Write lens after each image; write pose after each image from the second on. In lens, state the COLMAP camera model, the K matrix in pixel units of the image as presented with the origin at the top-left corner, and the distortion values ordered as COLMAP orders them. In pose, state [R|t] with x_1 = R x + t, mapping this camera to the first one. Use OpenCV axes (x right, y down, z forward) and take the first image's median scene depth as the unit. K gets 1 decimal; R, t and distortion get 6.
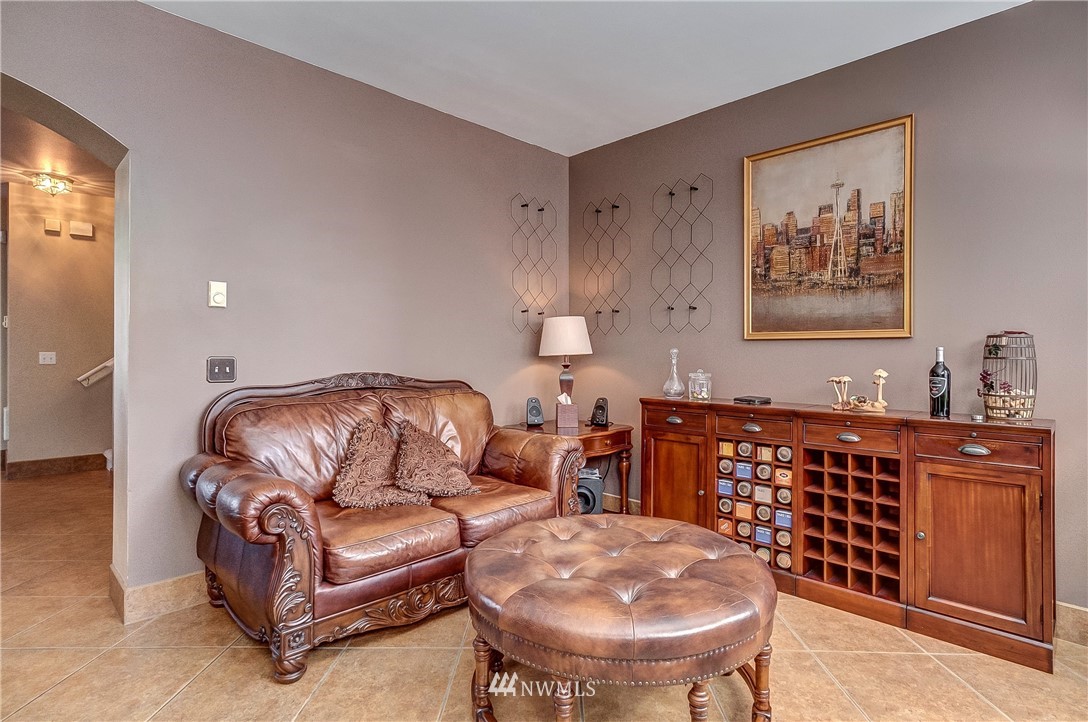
lens RADIAL K [[570.3, 0, 528.4], [0, 570.3, 346.0], [0, 0, 1]] dist [0.017746, 0.000437]
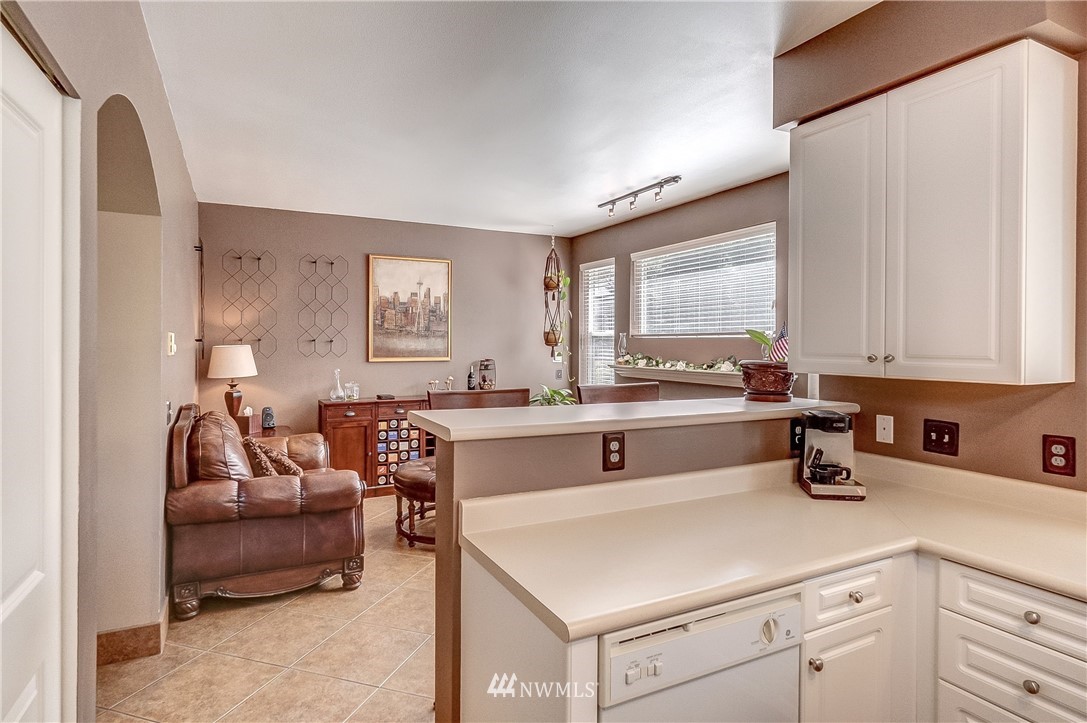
lens RADIAL K [[569.8, 0, 544.1], [0, 569.8, 355.0], [0, 0, 1]] dist [0.017746, 0.000437]
pose [[0.297532, -0.016199, 0.954574, -1.211075], [-0.001850, 0.999844, 0.017543, -0.070247], [-0.954710, -0.006985, 0.297456, 0.008924]]
